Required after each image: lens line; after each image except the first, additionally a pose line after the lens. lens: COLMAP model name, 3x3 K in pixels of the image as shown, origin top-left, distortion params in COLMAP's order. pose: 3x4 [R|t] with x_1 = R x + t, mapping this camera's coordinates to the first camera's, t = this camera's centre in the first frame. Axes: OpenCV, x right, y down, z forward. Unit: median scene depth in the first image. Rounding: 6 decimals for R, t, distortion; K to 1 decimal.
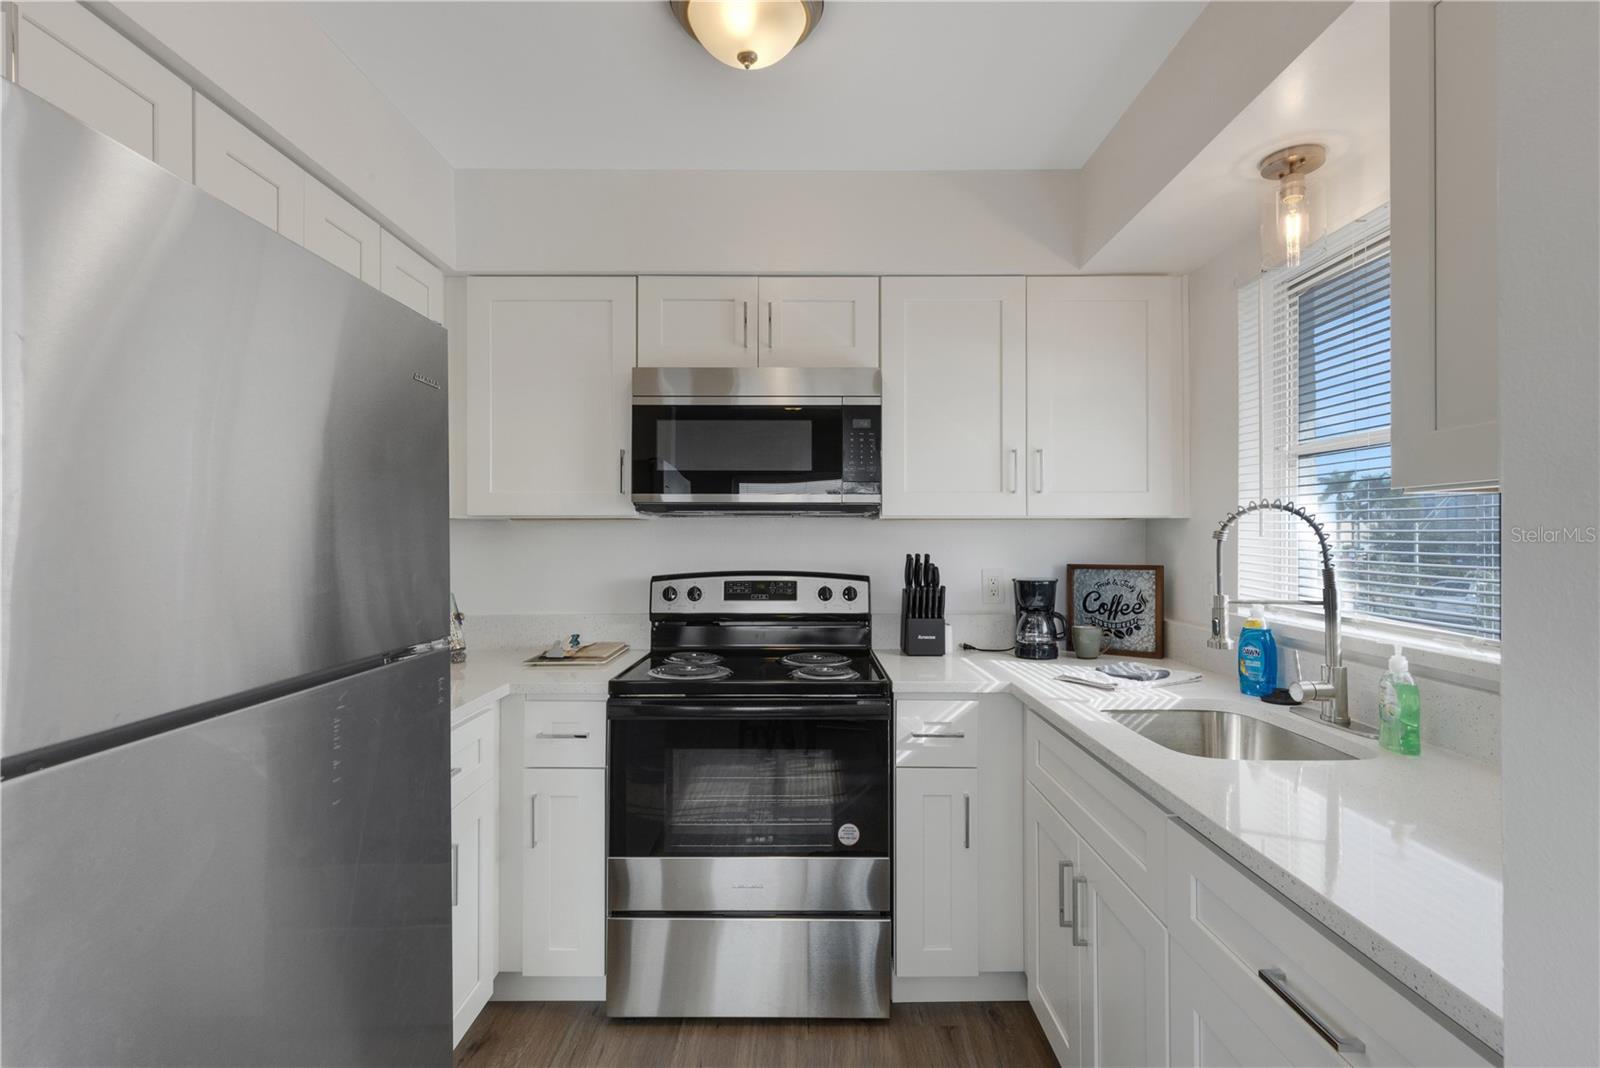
lens RADIAL K [[737.9, 0, 810.6], [0, 737.9, 530.3], [0, 0, 1]] dist [0.012628, -0.003353]
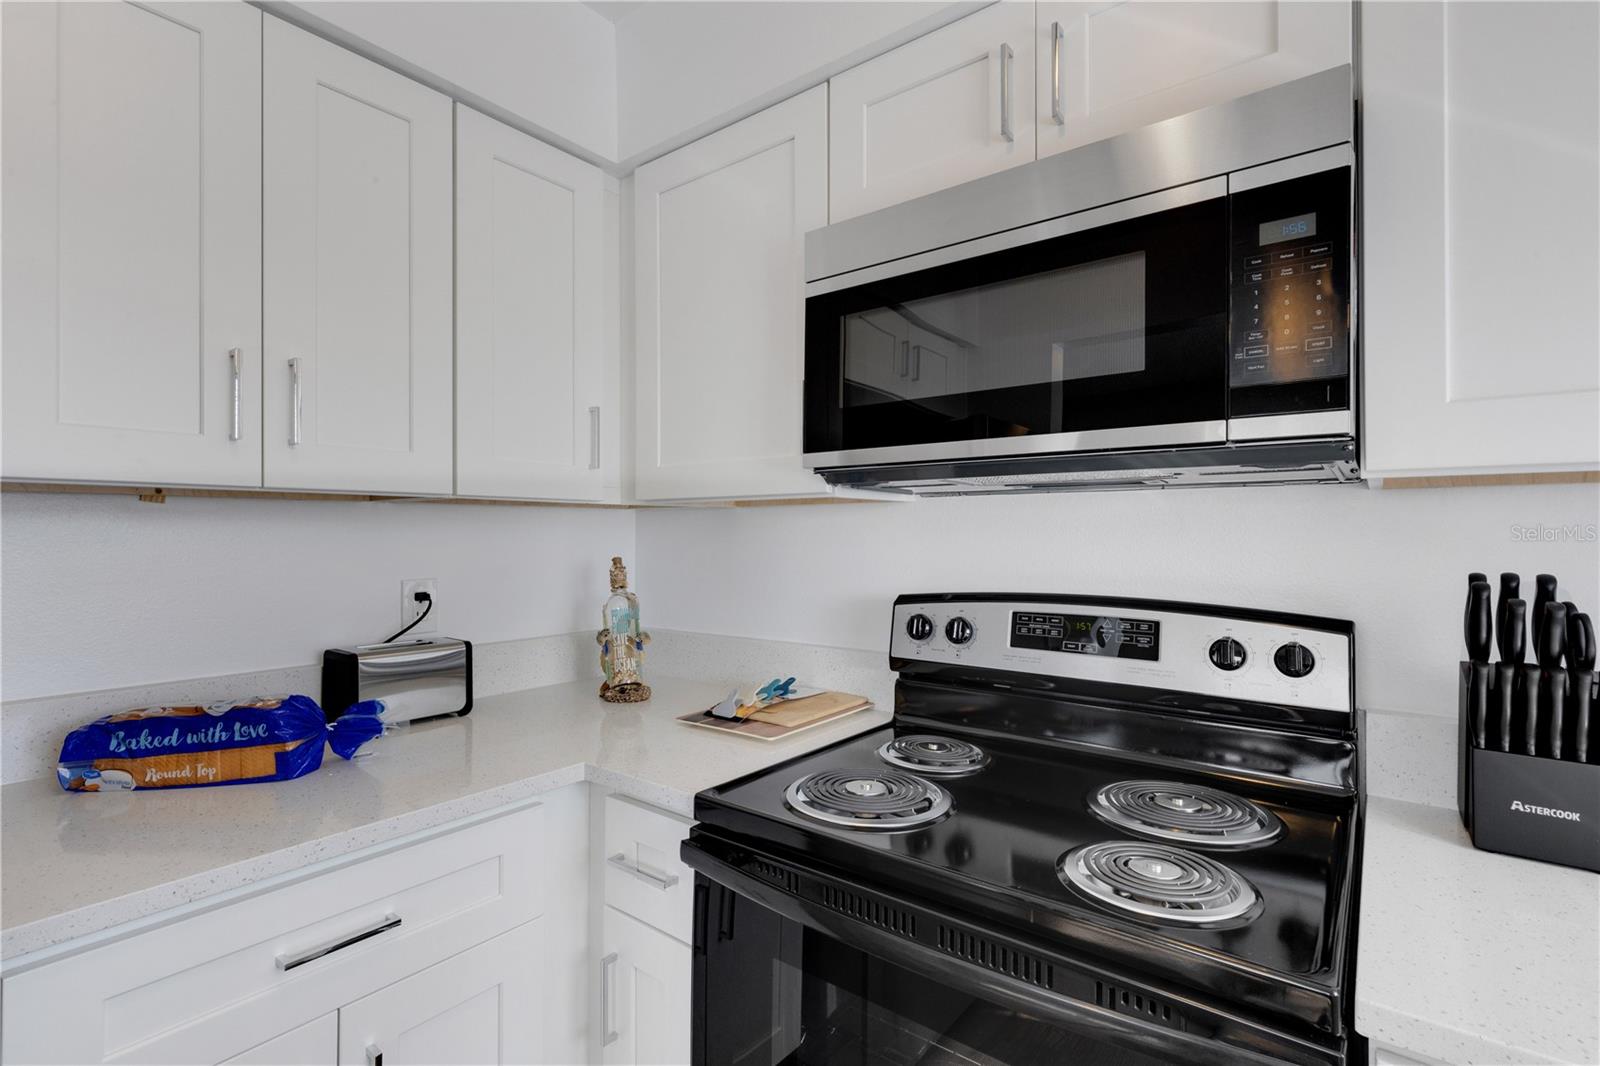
lens RADIAL K [[737.9, 0, 794.7], [0, 737.9, 524.0], [0, 0, 1]] dist [0.012628, -0.003353]
pose [[0.787871, -0.006374, -0.615807, 0.095535], [0.002505, 0.999971, -0.007145, 0.008785], [0.615835, 0.004086, 0.787864, 0.499302]]
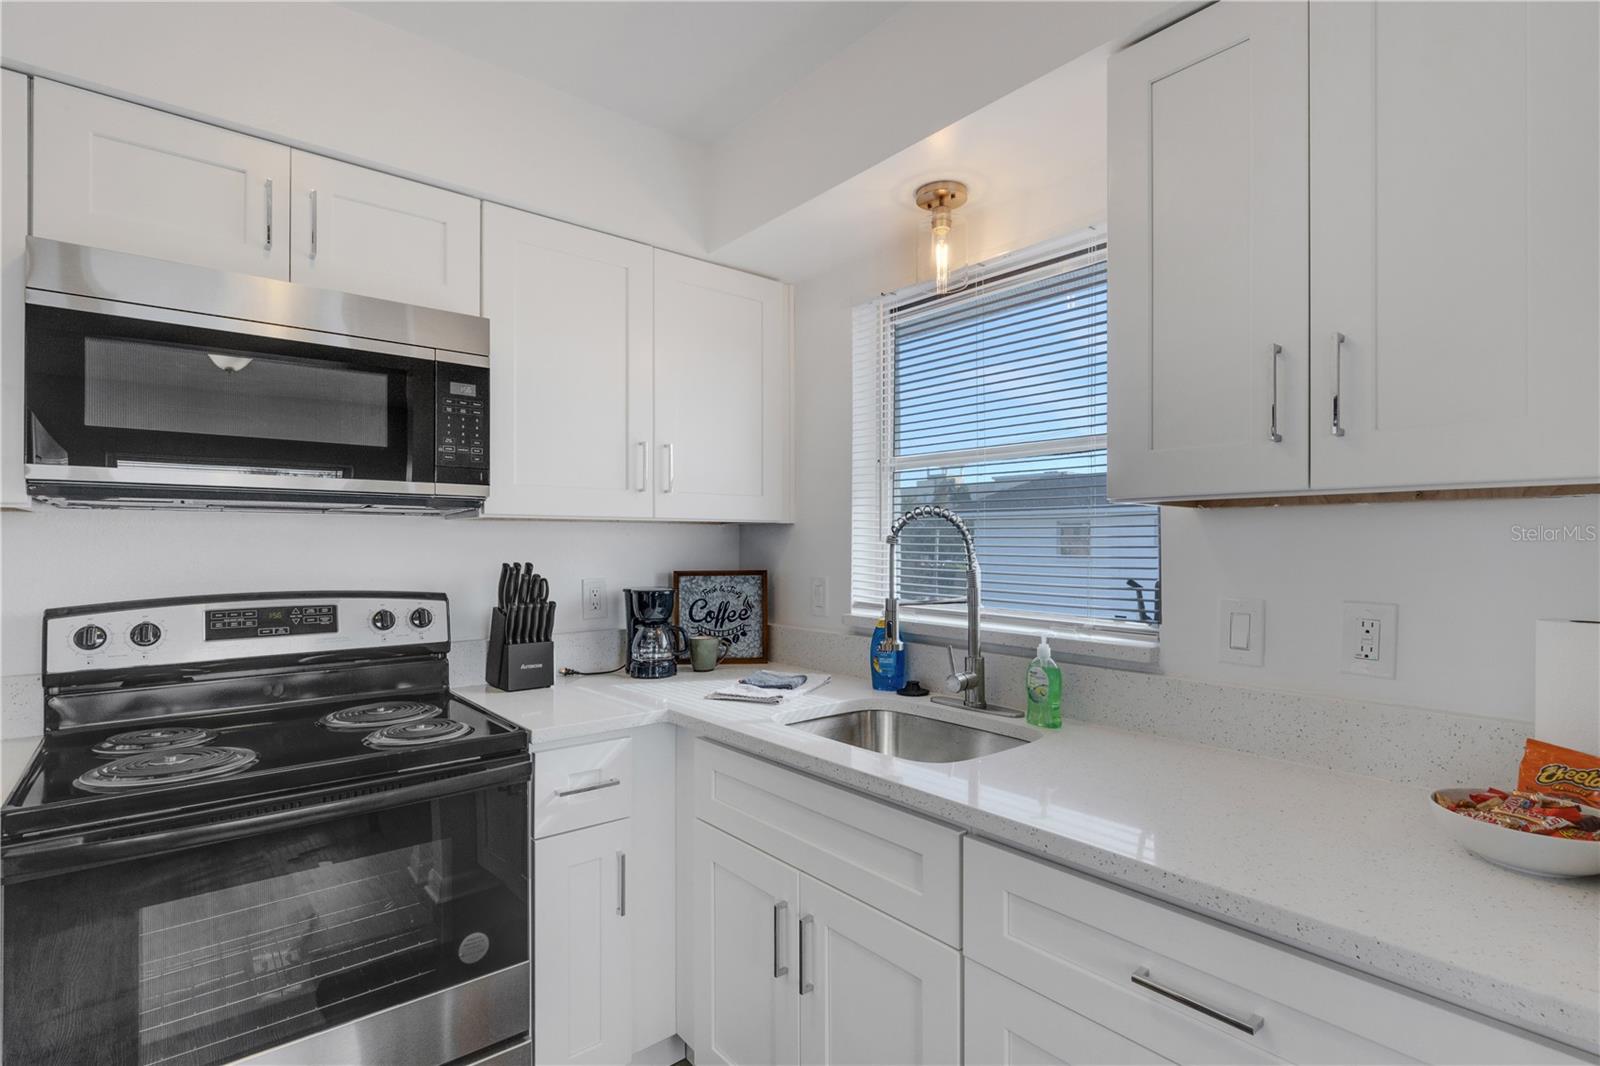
lens RADIAL K [[758.3, 0, 806.0], [0, 758.3, 543.8], [0, 0, 1]] dist [0.003321, -0.001402]
pose [[0.776088, -0.001655, 0.630623, -0.134126], [-0.006354, 0.999925, 0.010444, 0.000808], [-0.630593, -0.012112, 0.776019, 0.171620]]
